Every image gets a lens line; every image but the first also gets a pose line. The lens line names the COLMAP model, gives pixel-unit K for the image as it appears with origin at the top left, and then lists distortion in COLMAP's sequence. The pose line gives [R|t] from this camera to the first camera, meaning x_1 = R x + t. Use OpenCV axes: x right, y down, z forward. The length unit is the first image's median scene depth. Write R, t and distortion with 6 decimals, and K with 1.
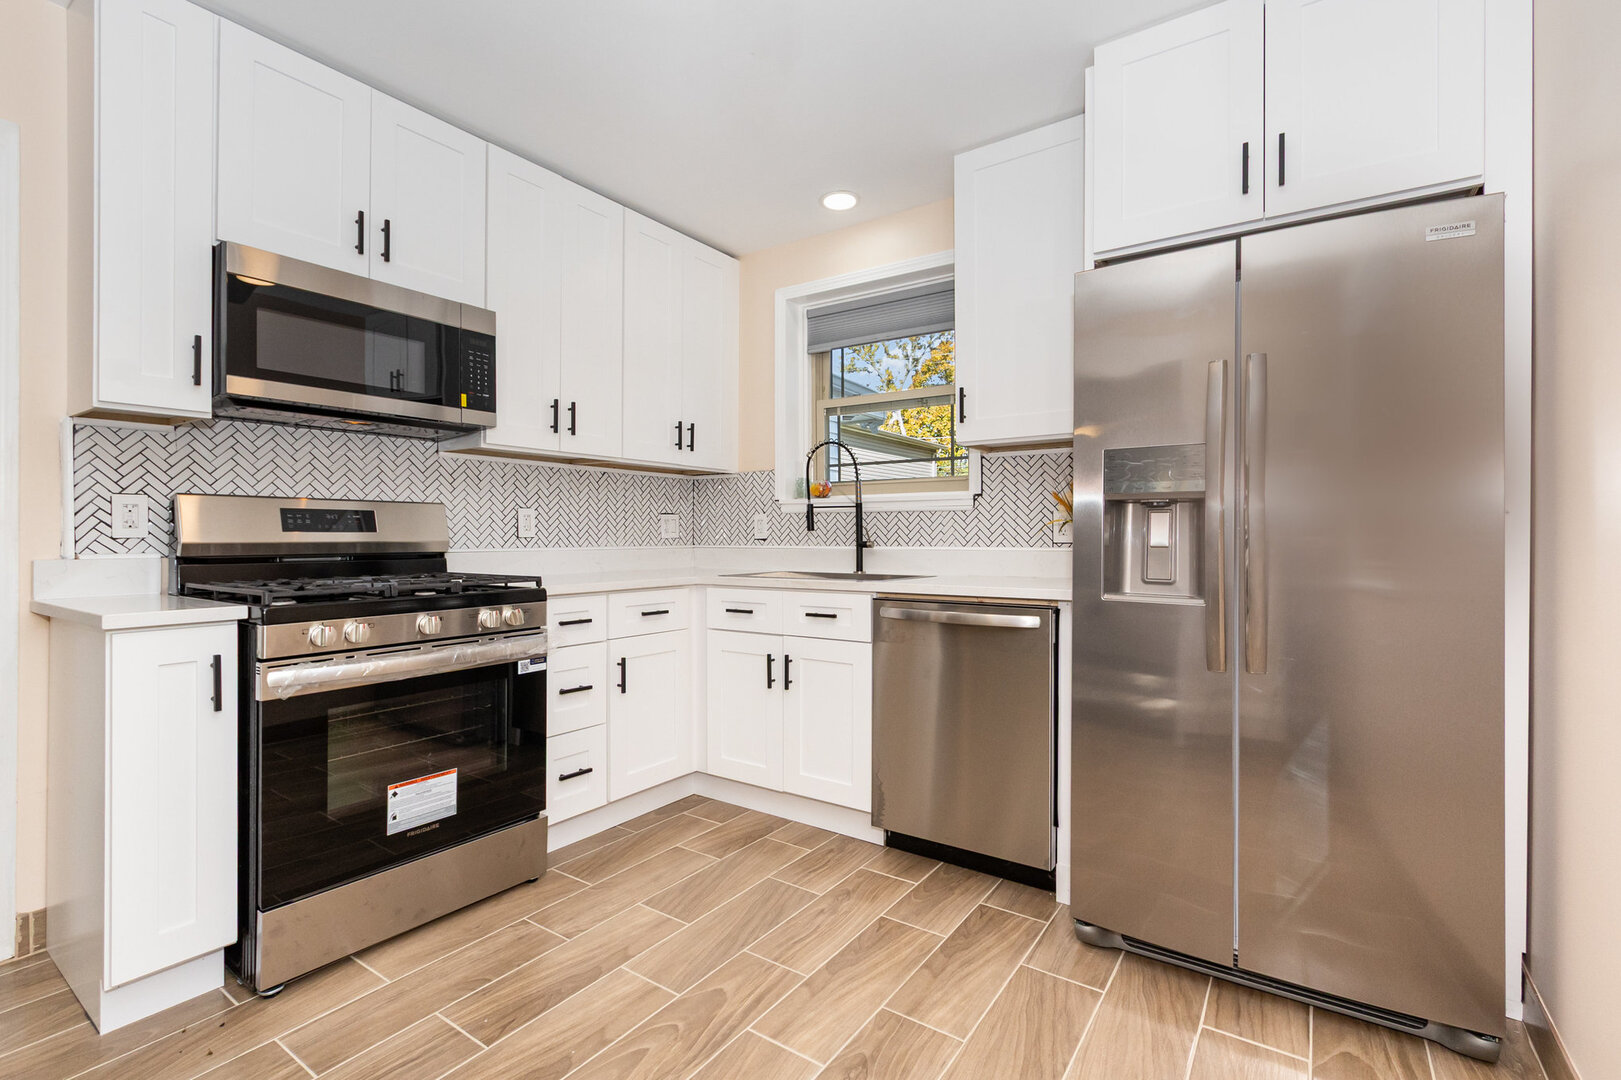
lens RADIAL K [[738.2, 0, 814.5], [0, 738.2, 536.7], [0, 0, 1]] dist [0.004191, 0.000470]
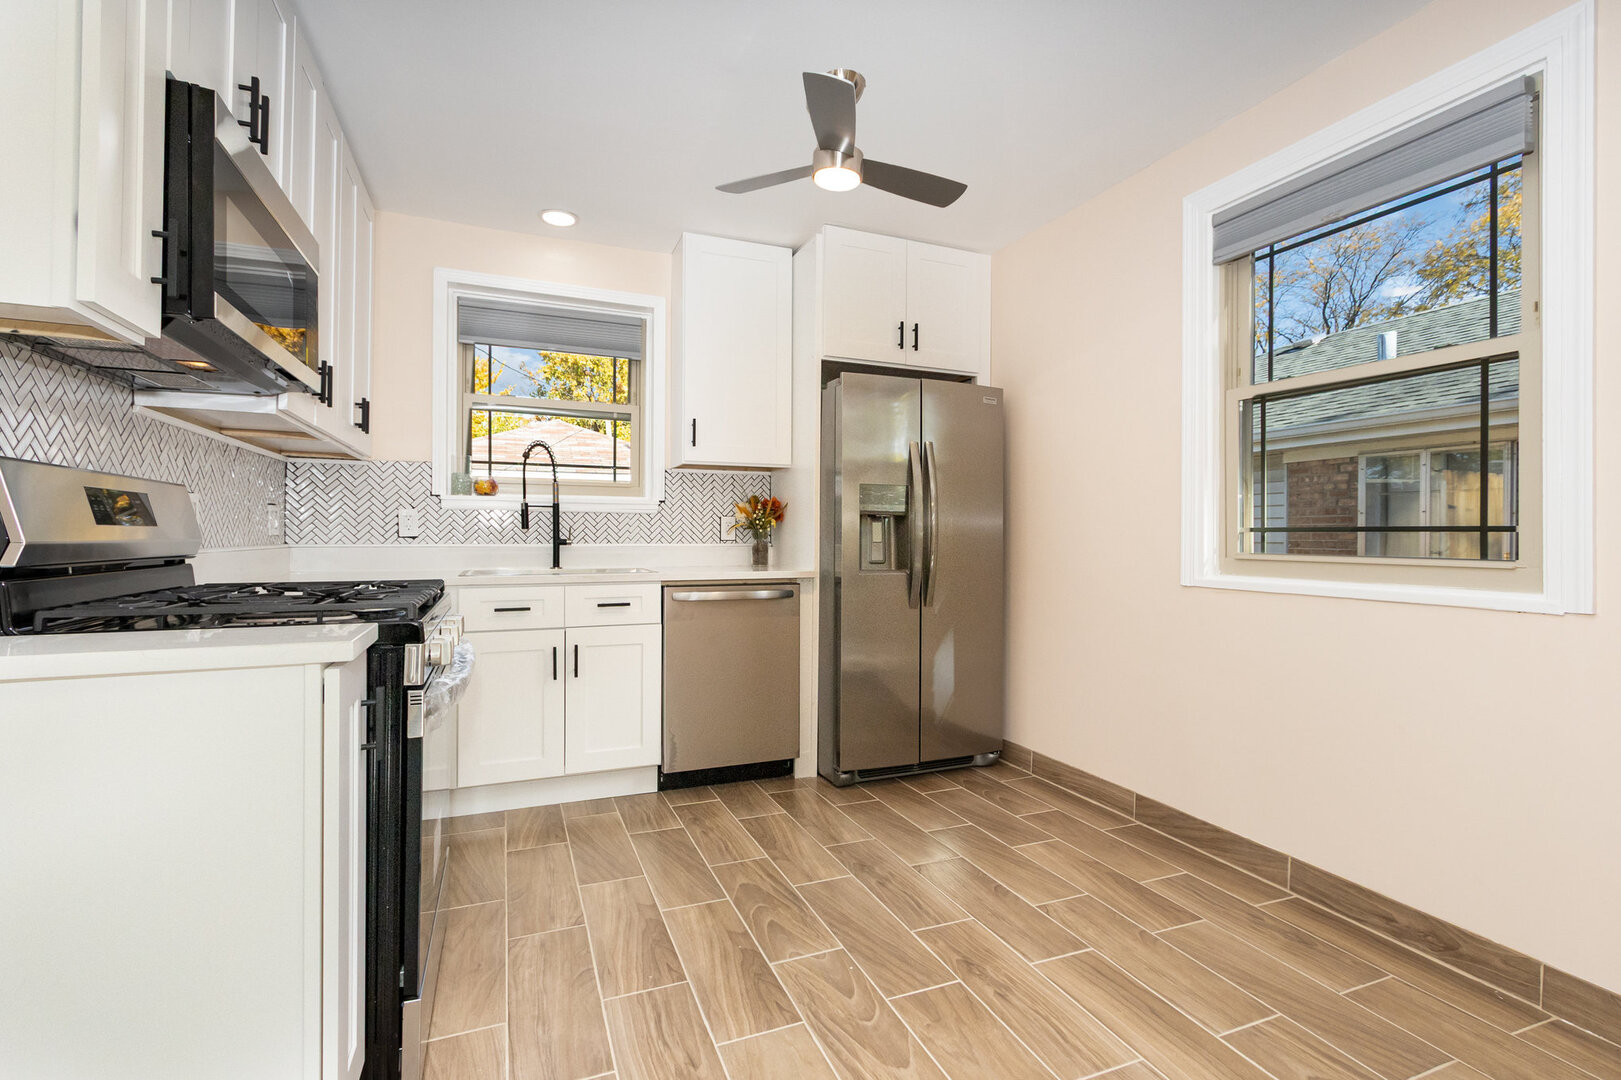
lens RADIAL K [[738.2, 0, 822.6], [0, 738.2, 537.3], [0, 0, 1]] dist [0.004191, 0.000470]
pose [[0.535625, 0.001899, 0.844454, -0.735477], [-0.003267, 0.999995, -0.000177, 0.002966], [-0.844450, -0.002664, 0.535628, 0.121864]]
